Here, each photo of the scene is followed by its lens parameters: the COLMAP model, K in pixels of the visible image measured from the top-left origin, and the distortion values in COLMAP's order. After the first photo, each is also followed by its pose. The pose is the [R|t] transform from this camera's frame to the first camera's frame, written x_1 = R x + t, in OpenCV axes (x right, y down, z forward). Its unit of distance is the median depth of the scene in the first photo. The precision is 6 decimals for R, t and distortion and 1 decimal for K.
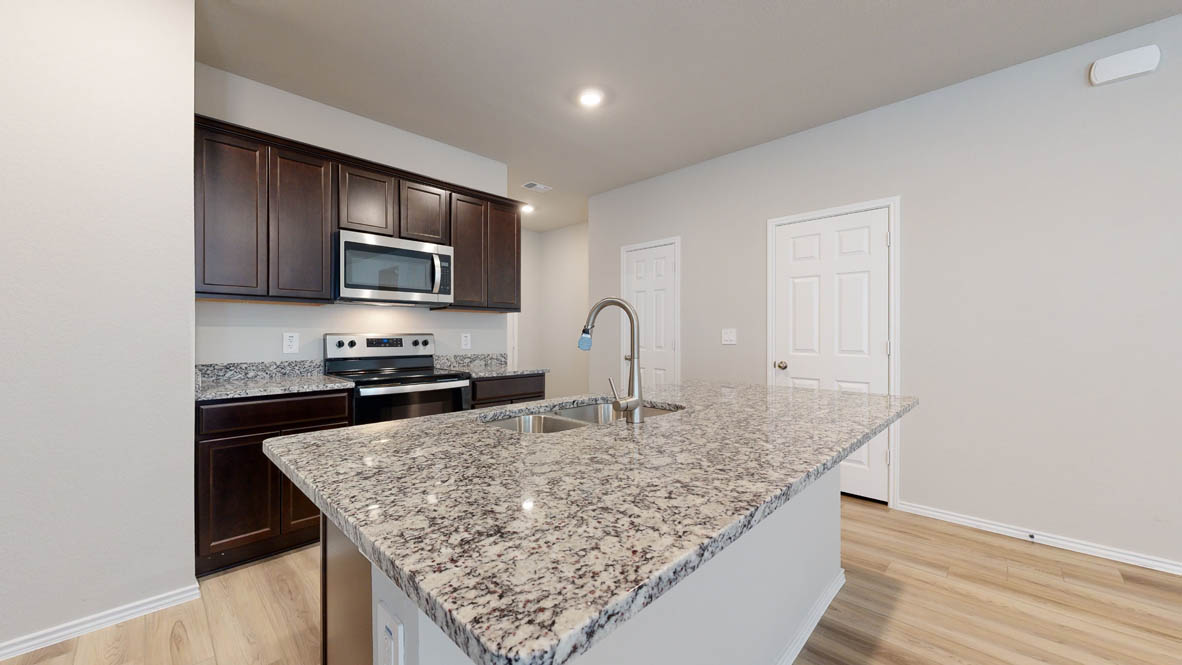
lens RADIAL K [[433.0, 0, 591.0], [0, 433.0, 332.5], [0, 0, 1]] dist [0.000948, 0.000175]
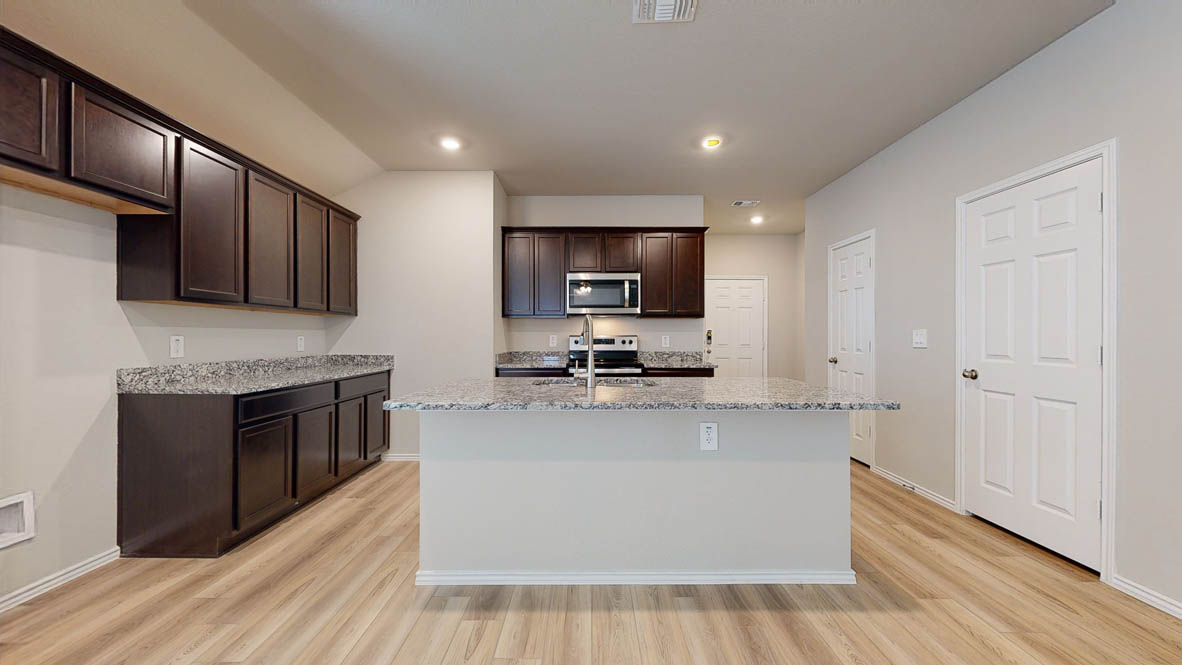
lens RADIAL K [[433.0, 0, 591.0], [0, 433.0, 332.5], [0, 0, 1]] dist [0.000948, 0.000175]
pose [[0.701497, -0.005524, -0.712651, 0.584581], [0.003141, 0.999984, -0.004659, -0.001121], [0.712666, 0.001030, 0.701503, -0.088456]]
